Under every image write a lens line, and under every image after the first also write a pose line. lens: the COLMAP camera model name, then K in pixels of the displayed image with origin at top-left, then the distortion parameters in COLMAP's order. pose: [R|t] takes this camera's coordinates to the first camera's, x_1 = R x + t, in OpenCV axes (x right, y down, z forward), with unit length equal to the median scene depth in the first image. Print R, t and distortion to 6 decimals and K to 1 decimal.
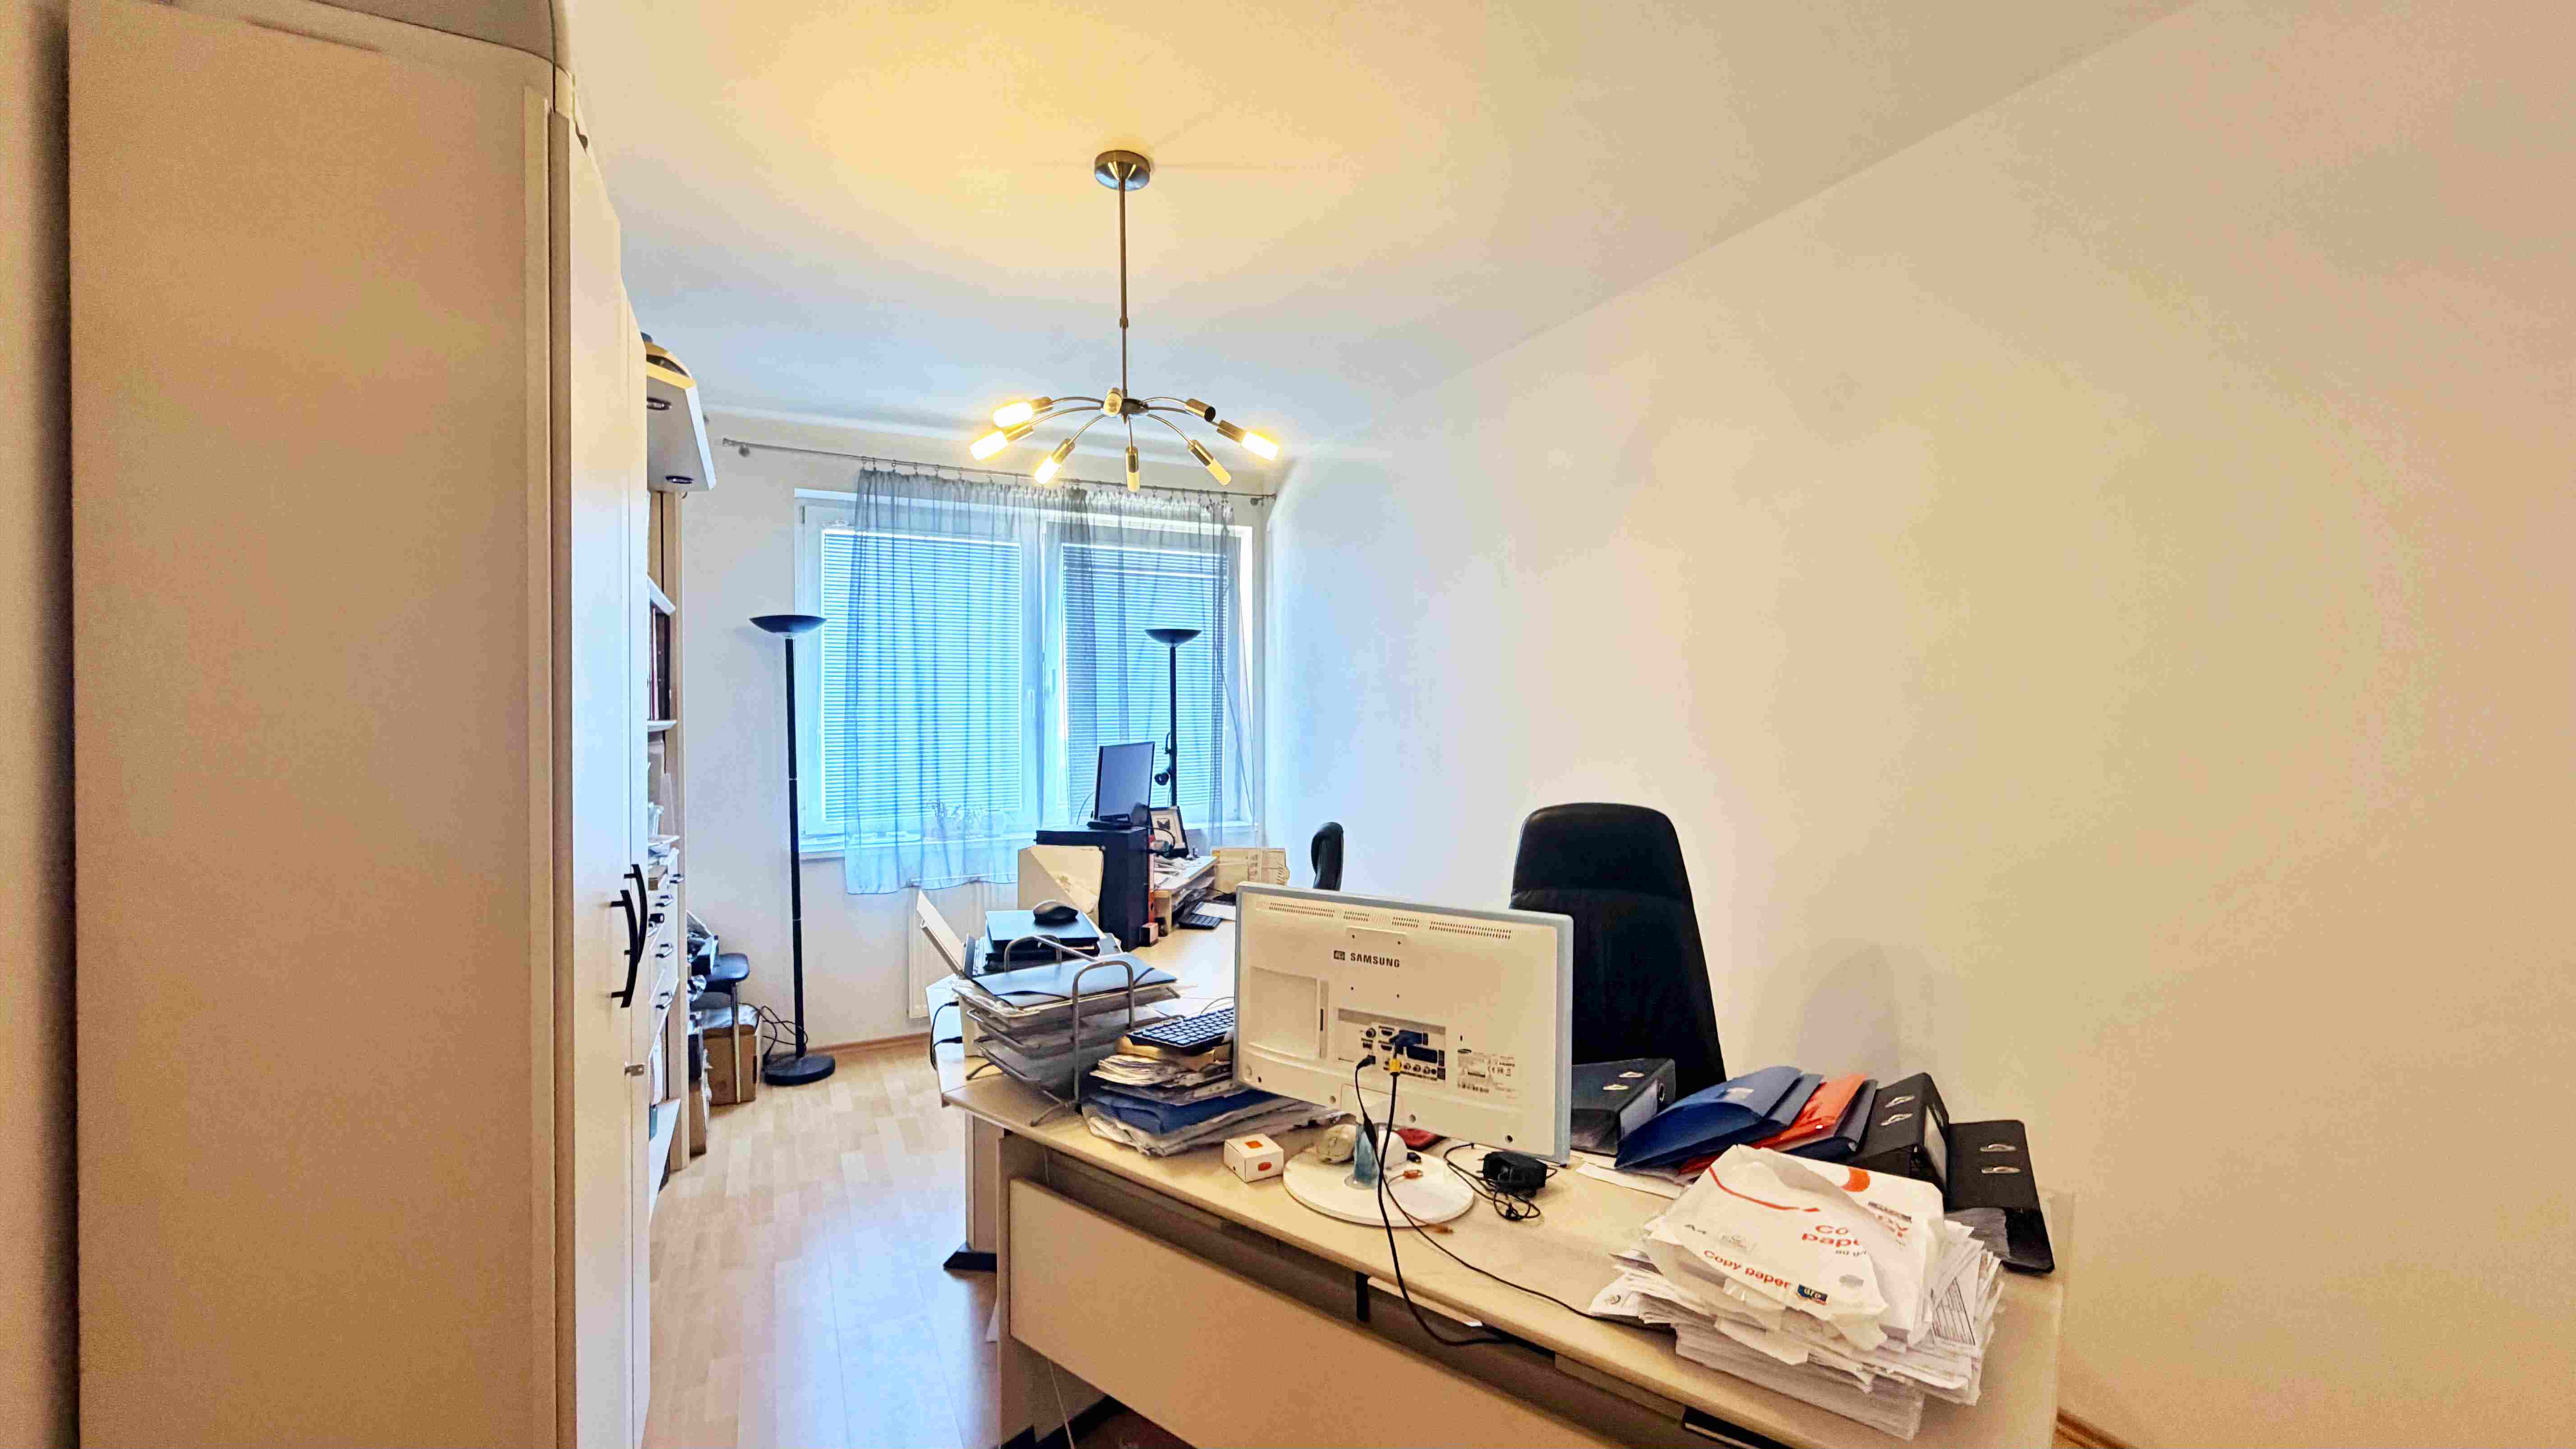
lens RADIAL K [[1023.4, 0, 1278.1], [0, 1023.4, 721.0], [0, 0, 1]] dist [-0.000621, -0.000025]
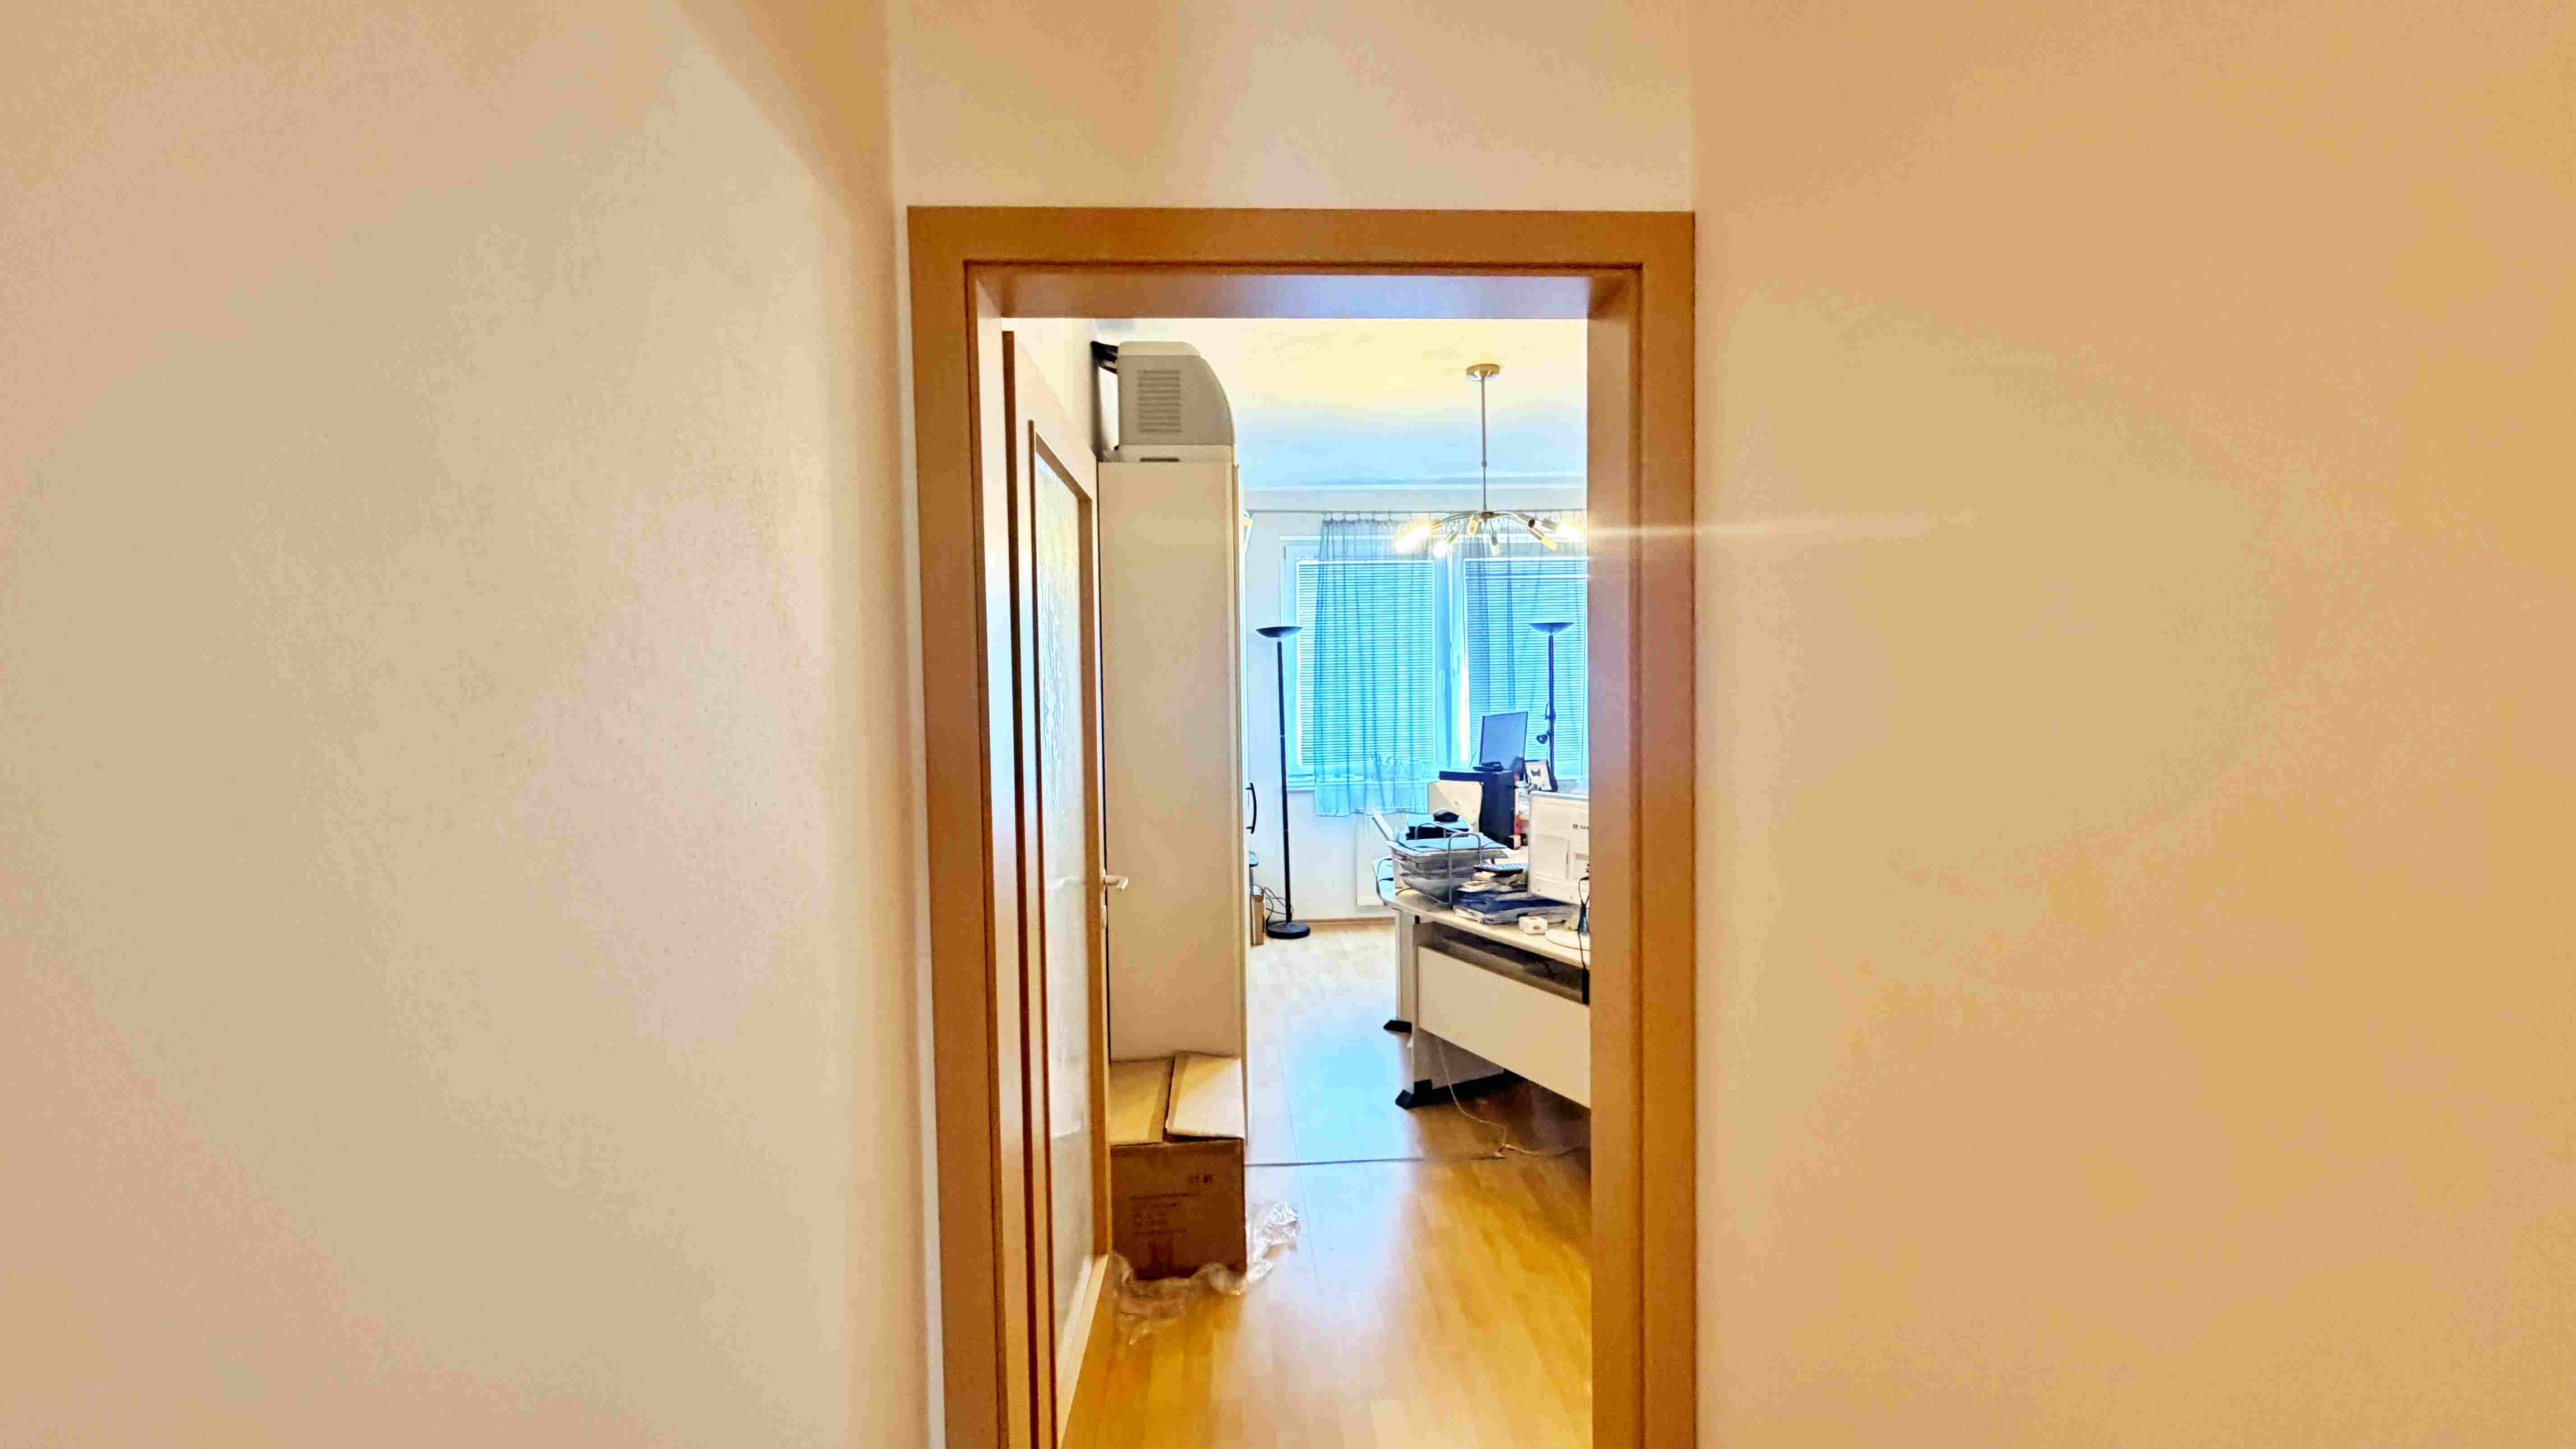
lens RADIAL K [[1023.4, 0, 1278.1], [0, 1023.4, 721.0], [0, 0, 1]] dist [-0.000621, -0.000025]
pose [[0.917192, 0.004986, -0.398414, 0.109106], [0.010478, 0.999274, 0.036627, -0.018751], [0.398307, -0.037768, 0.916474, -0.355469]]
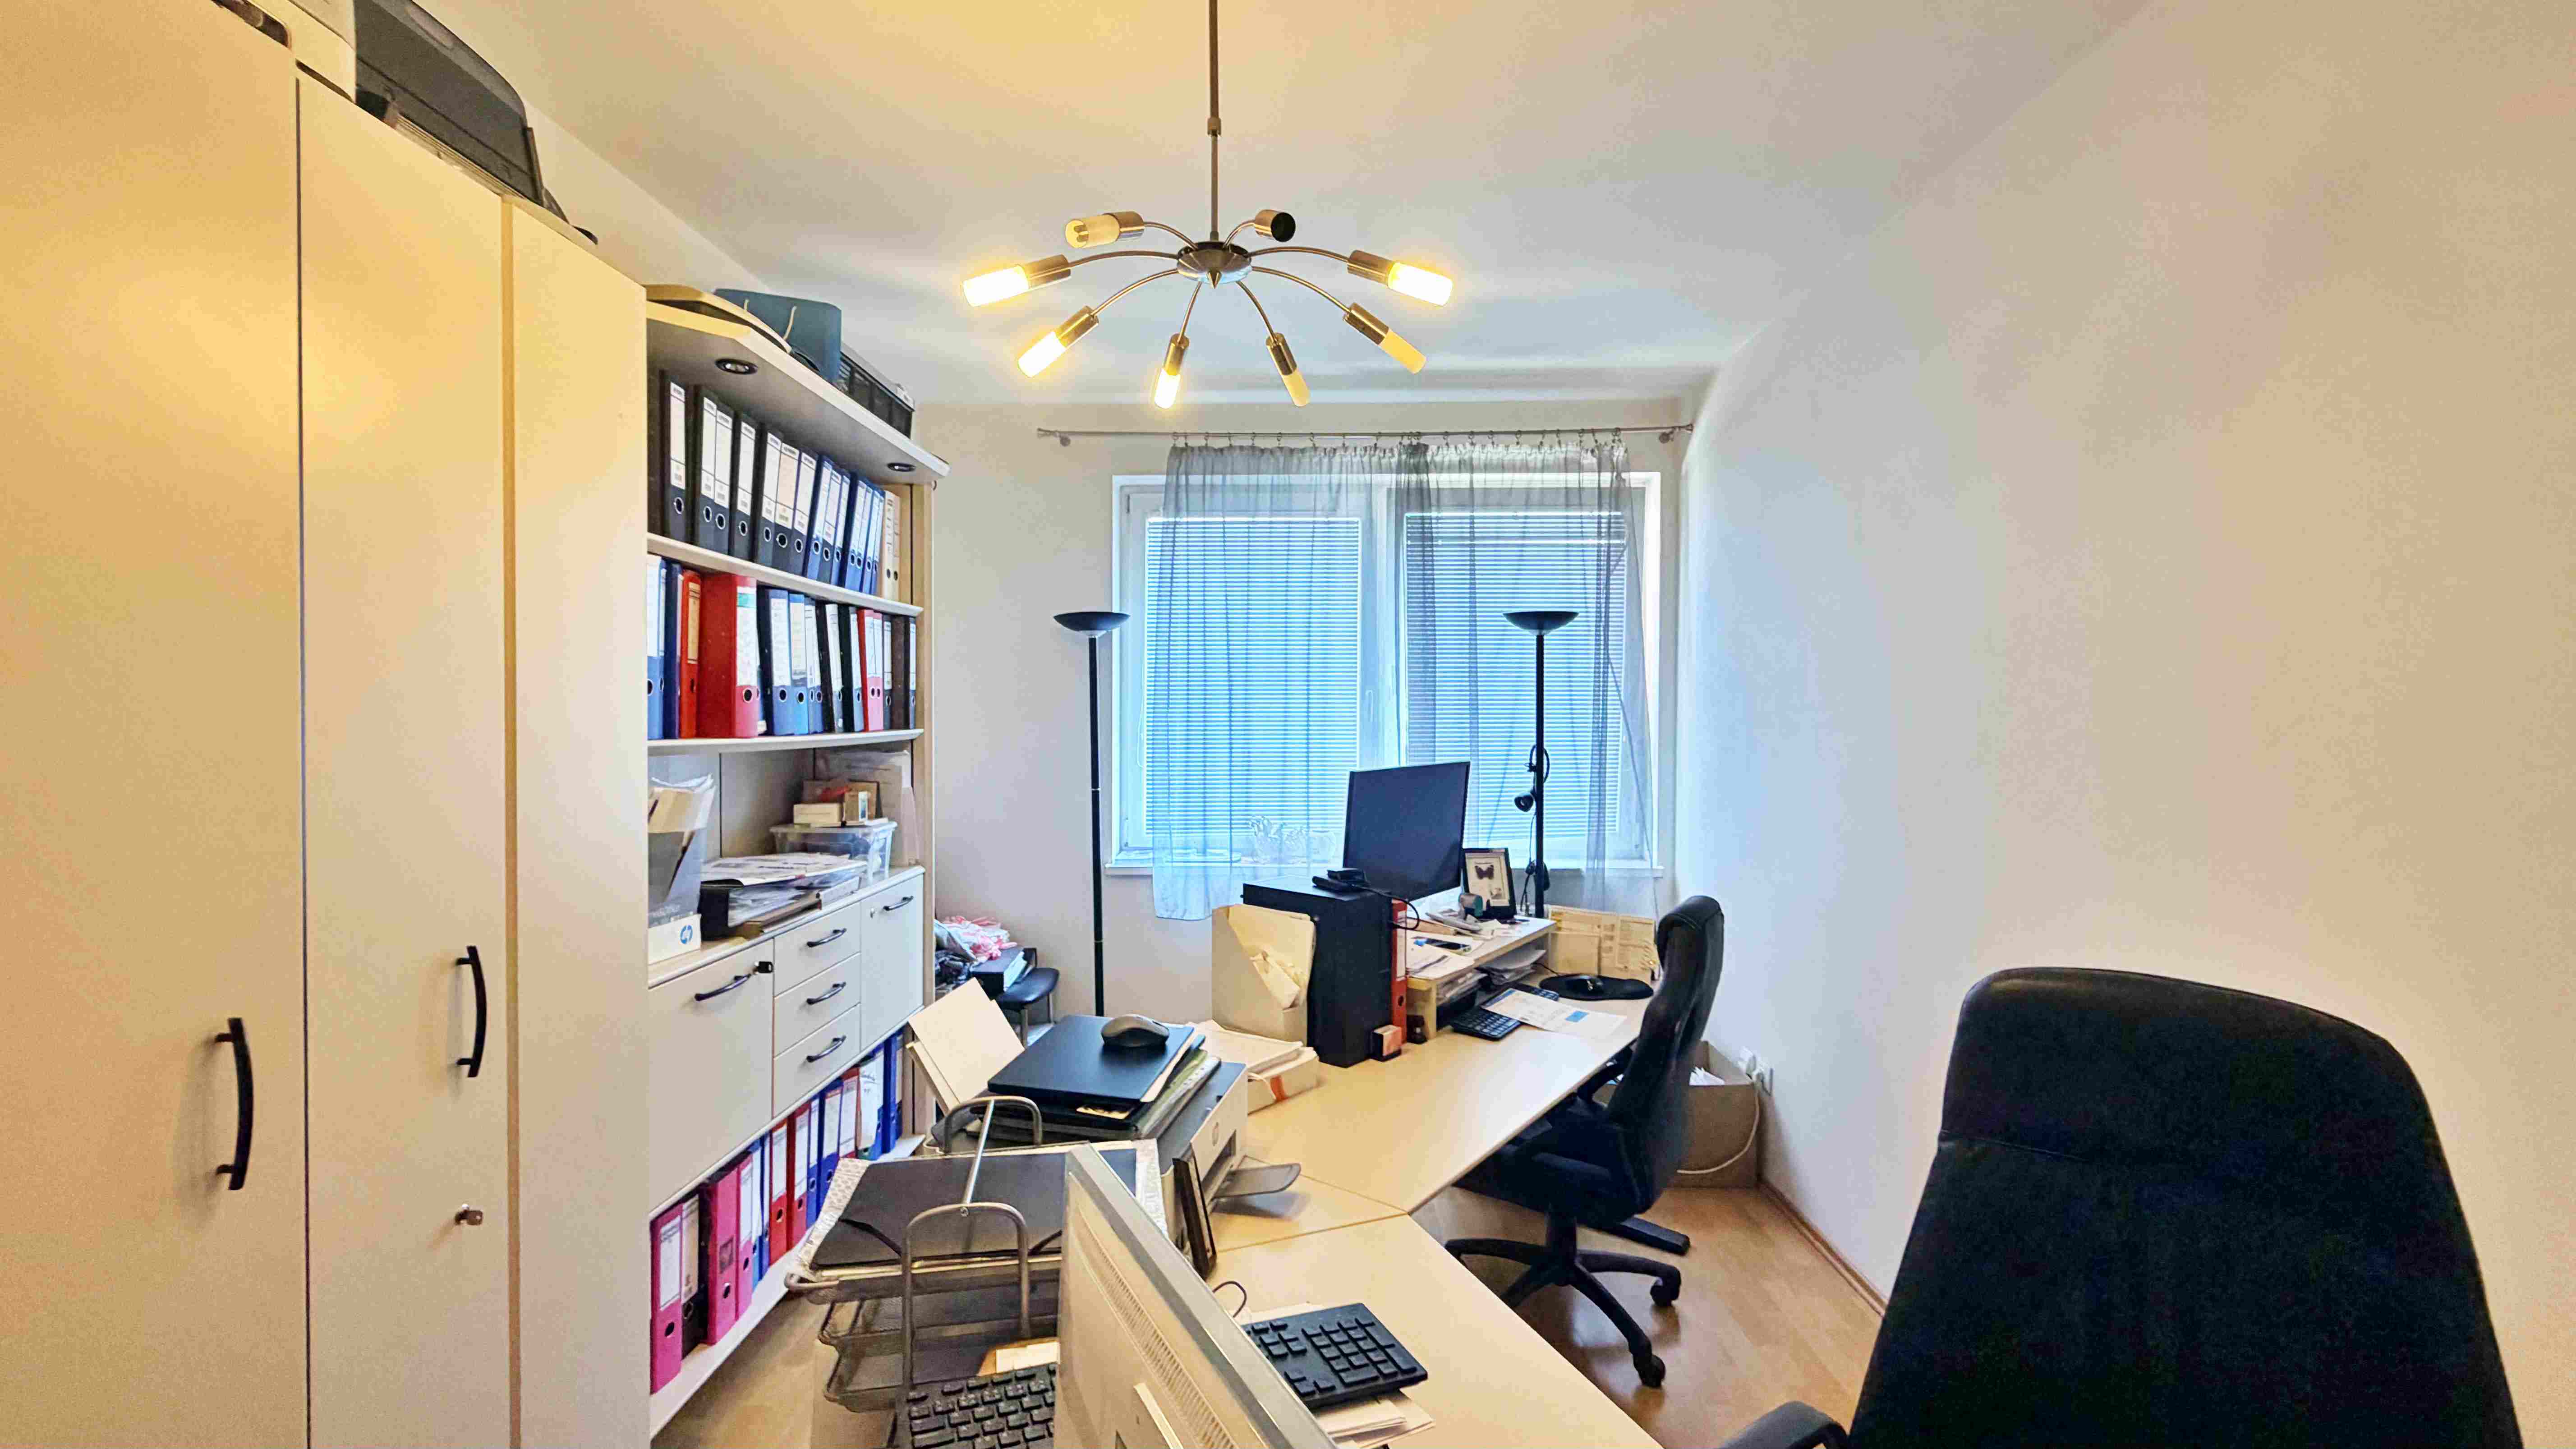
lens RADIAL K [[1033.3, 0, 1252.9], [0, 1033.3, 725.0], [0, 0, 1]] dist [0.000788, -0.000088]
pose [[0.878938, 0.016614, -0.476647, 0.095620], [-0.010334, 0.999822, 0.015794, -0.016523], [0.476825, -0.008956, 0.878953, 0.236354]]
